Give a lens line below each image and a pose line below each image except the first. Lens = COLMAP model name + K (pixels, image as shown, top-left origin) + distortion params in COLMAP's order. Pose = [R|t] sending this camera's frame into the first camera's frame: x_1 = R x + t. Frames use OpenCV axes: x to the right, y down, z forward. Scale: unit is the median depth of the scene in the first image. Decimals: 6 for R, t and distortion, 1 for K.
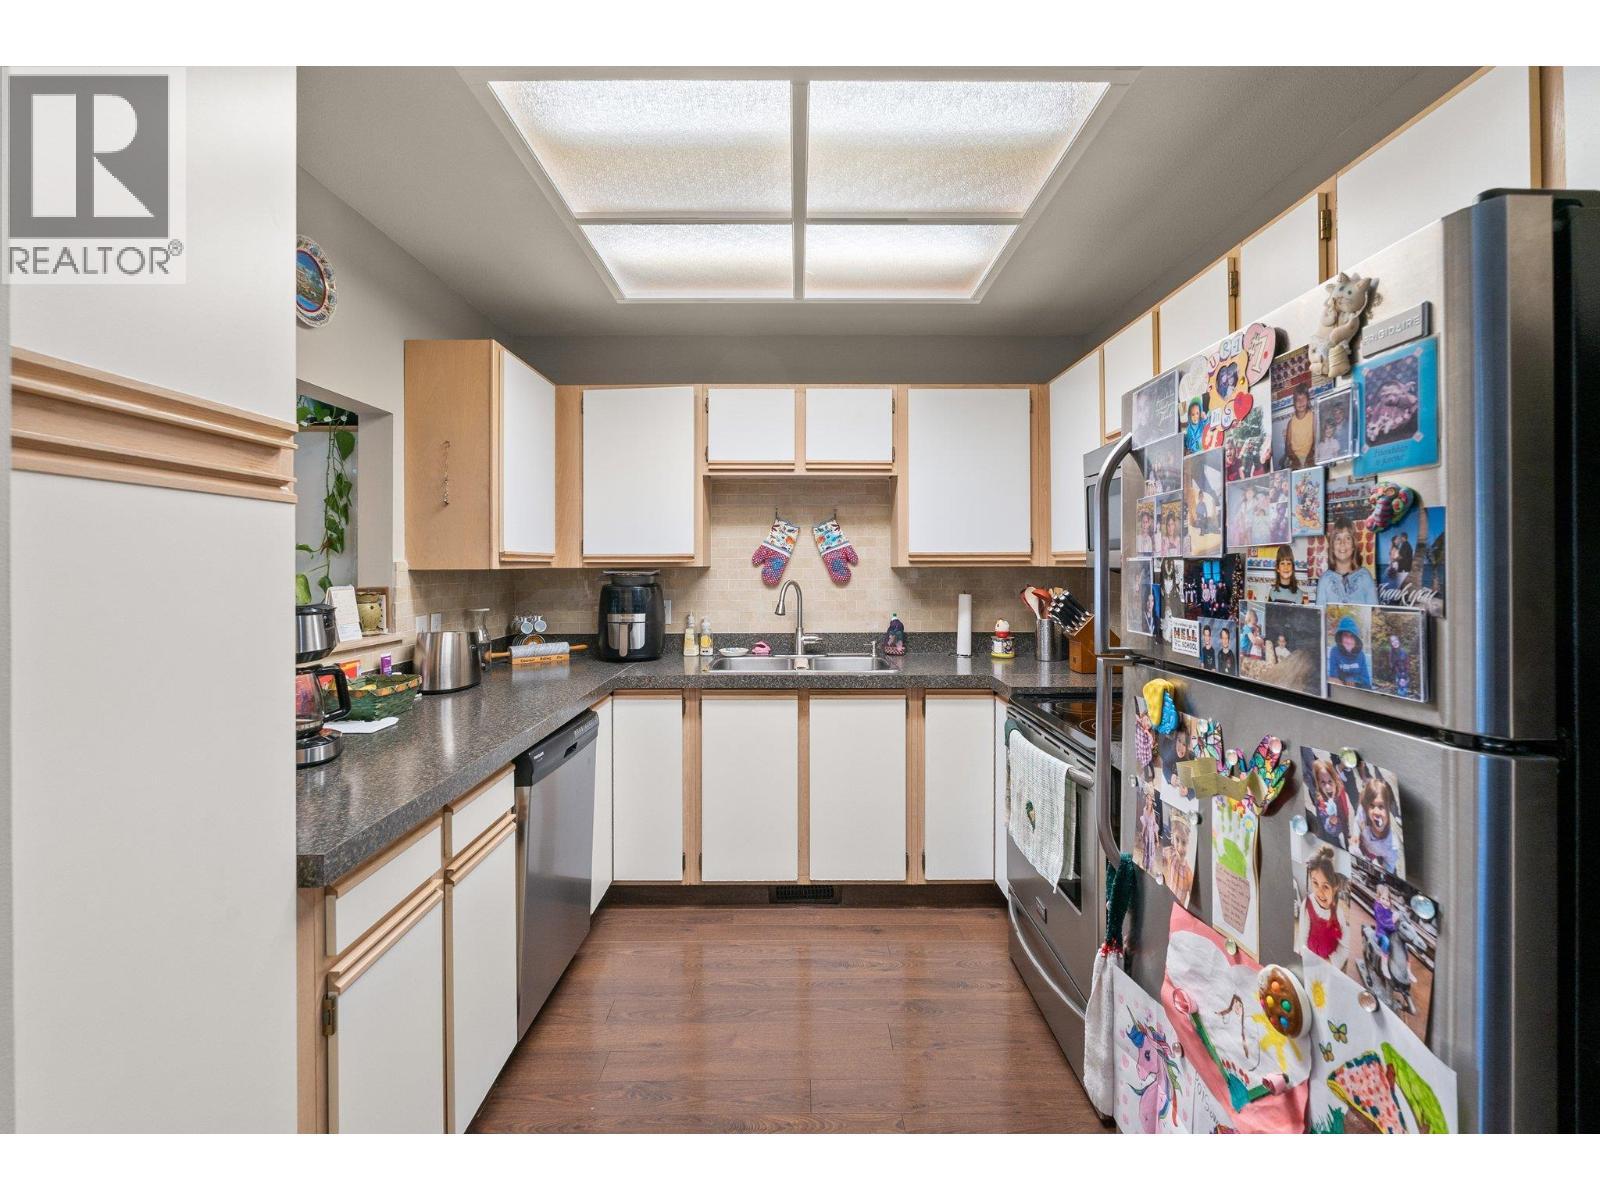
lens RADIAL K [[720.3, 0, 808.2], [0, 720.3, 579.6], [0, 0, 1]] dist [-0.000984, -0.000273]
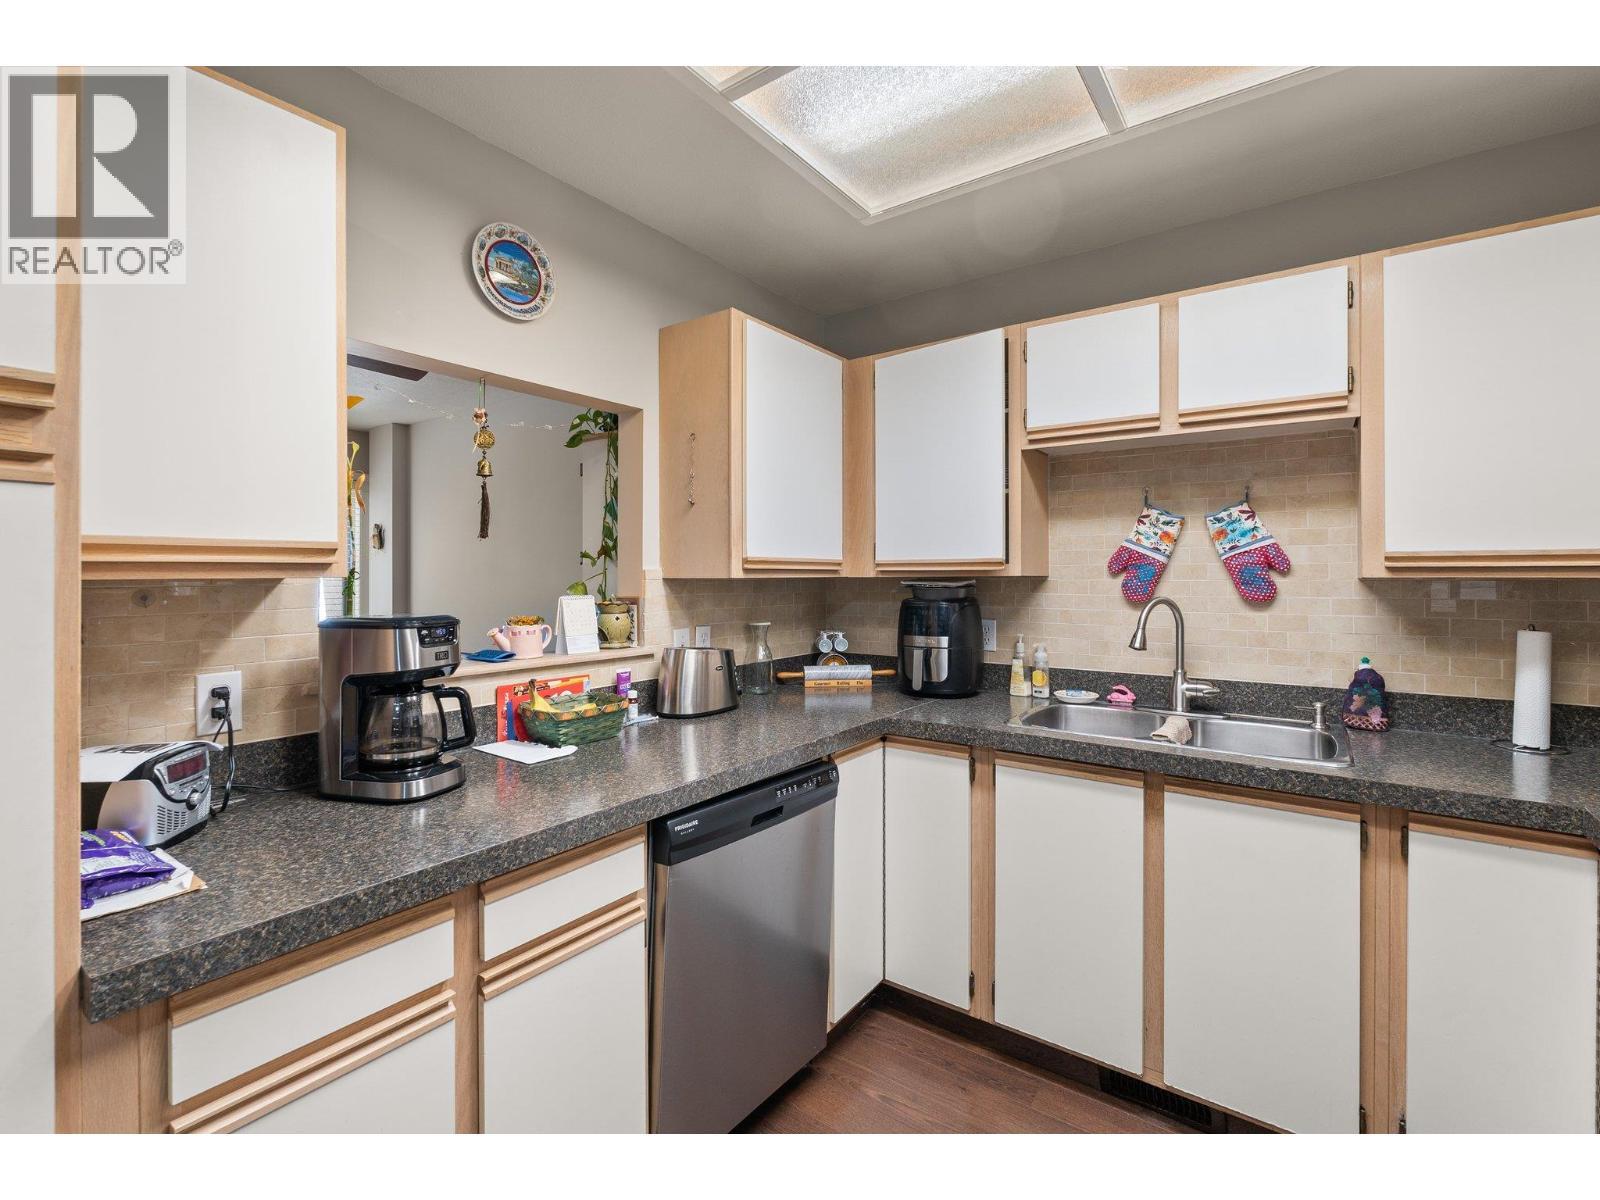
lens RADIAL K [[720.3, 0, 808.2], [0, 720.3, 579.6], [0, 0, 1]] dist [-0.000984, -0.000273]
pose [[0.808160, 0.006128, -0.588931, 0.105893], [-0.014256, 0.999856, -0.009159, -0.004813], [0.588790, 0.015798, 0.808131, 0.285659]]
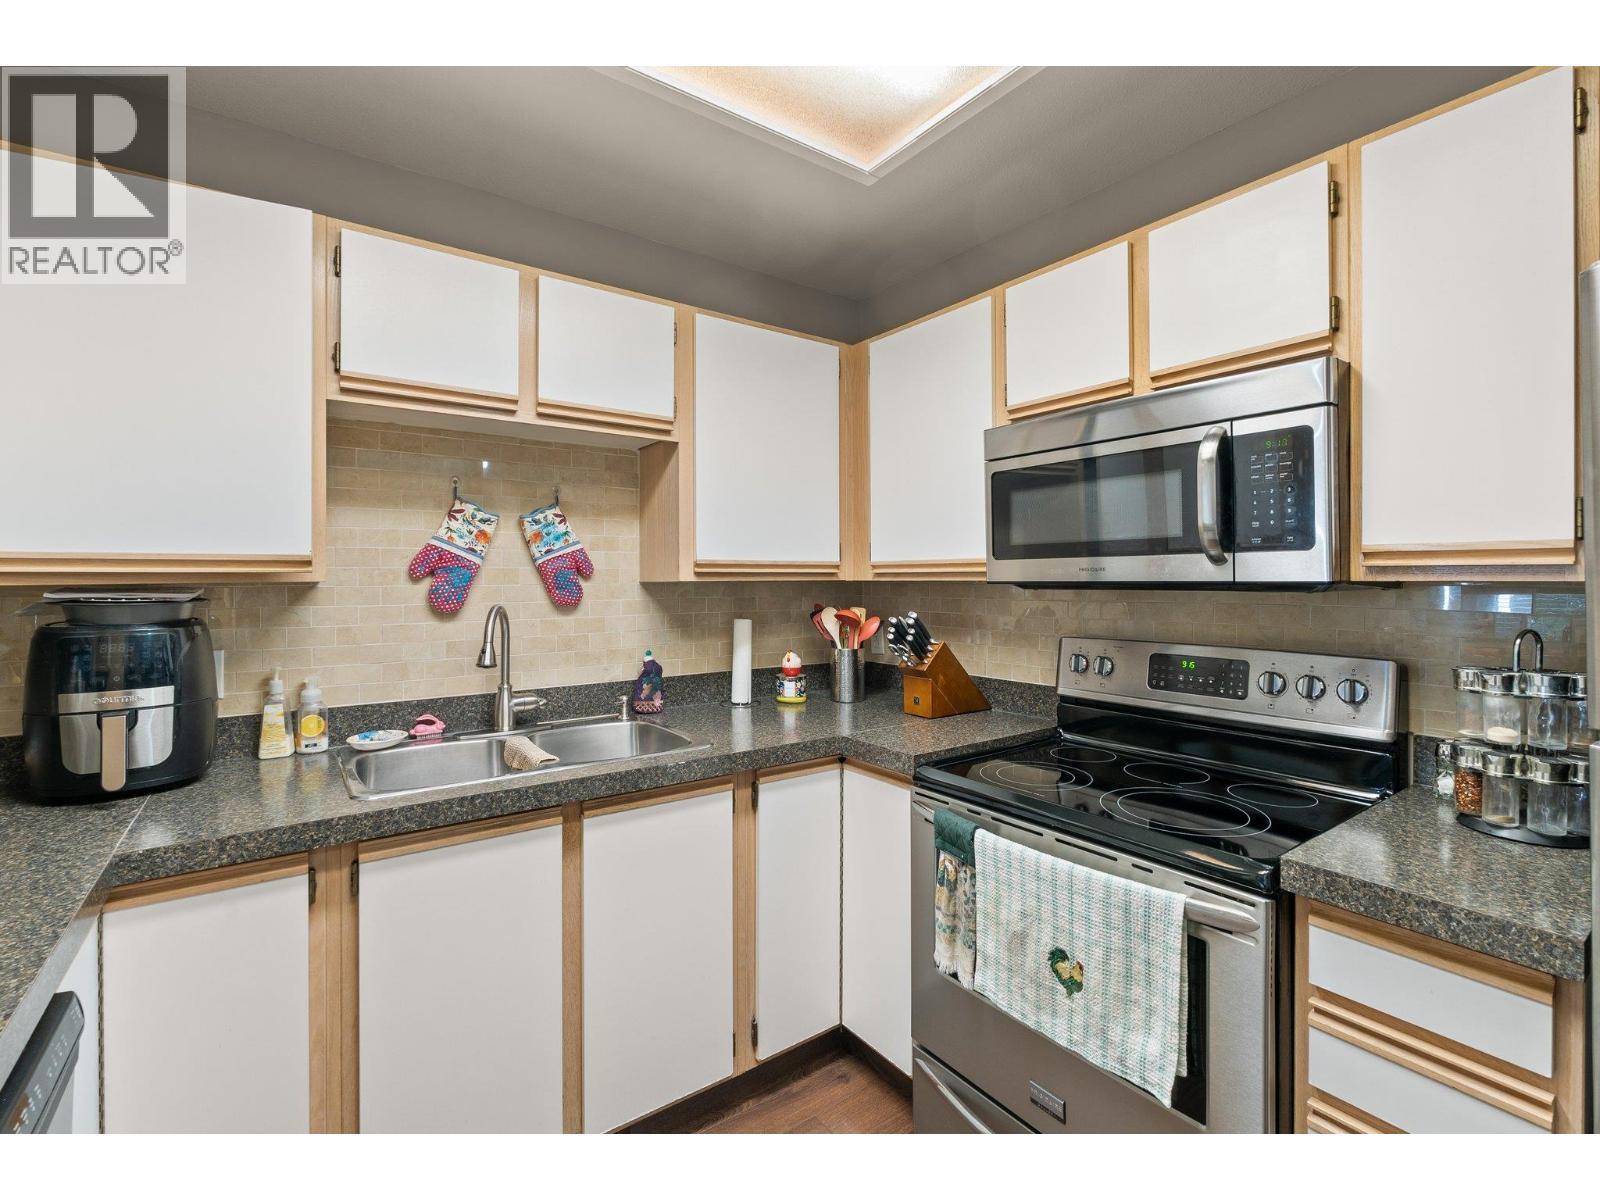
lens RADIAL K [[715.5, 0, 793.6], [0, 715.5, 584.8], [0, 0, 1]] dist [-0.005729, -0.000241]
pose [[0.820330, -0.005214, 0.571866, -0.161236], [0.013140, 0.999866, -0.009733, -0.006759], [-0.571739, 0.015498, 0.820289, 0.403718]]
